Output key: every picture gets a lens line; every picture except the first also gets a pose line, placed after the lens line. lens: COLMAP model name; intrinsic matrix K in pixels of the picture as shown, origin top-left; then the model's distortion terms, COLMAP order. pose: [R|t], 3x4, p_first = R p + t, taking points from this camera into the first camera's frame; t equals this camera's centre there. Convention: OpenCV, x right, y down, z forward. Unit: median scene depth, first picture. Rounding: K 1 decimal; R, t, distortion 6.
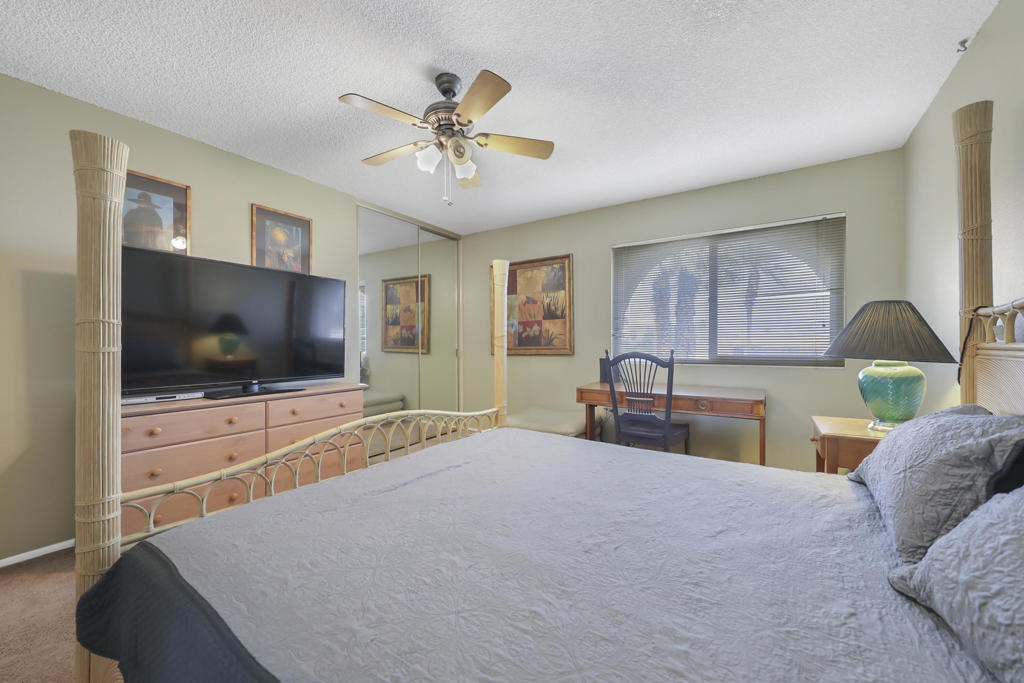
lens RADIAL K [[389.3, 0, 512.0], [0, 389.3, 341.5], [0, 0, 1]] dist [-0.000365, -0.000021]
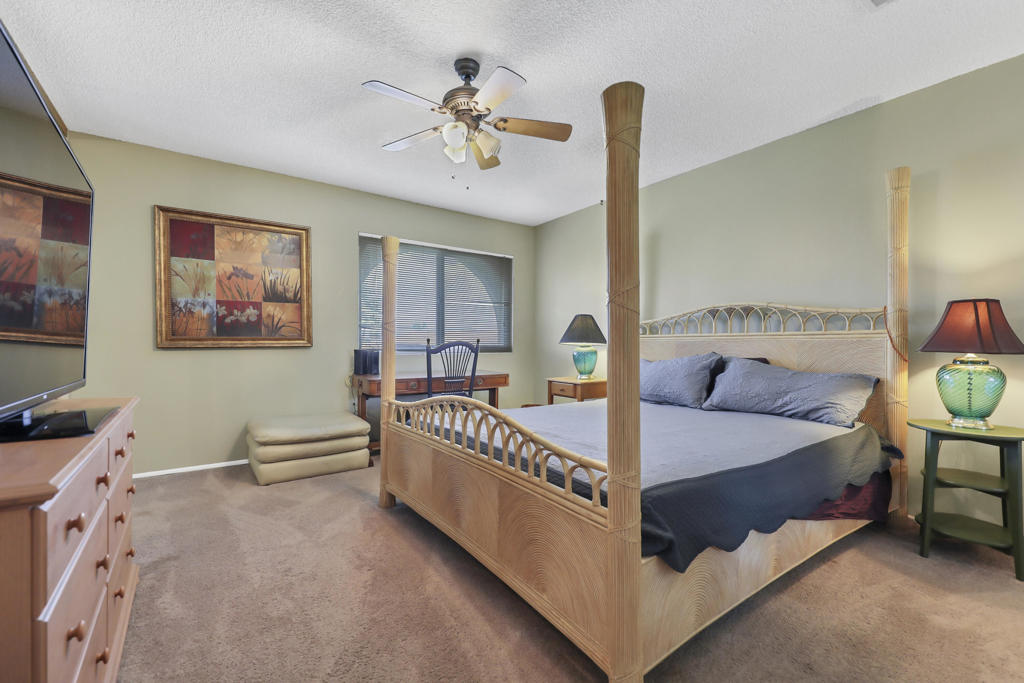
lens RADIAL K [[435.2, 0, 512.0], [0, 435.2, 341.5], [0, 0, 1]] dist [0.000754, 0.000036]
pose [[0.329530, 0.006721, 0.944121, -0.575989], [-0.010452, 0.999939, -0.003470, 0.020993], [-0.944087, -0.008725, 0.329580, 0.259365]]
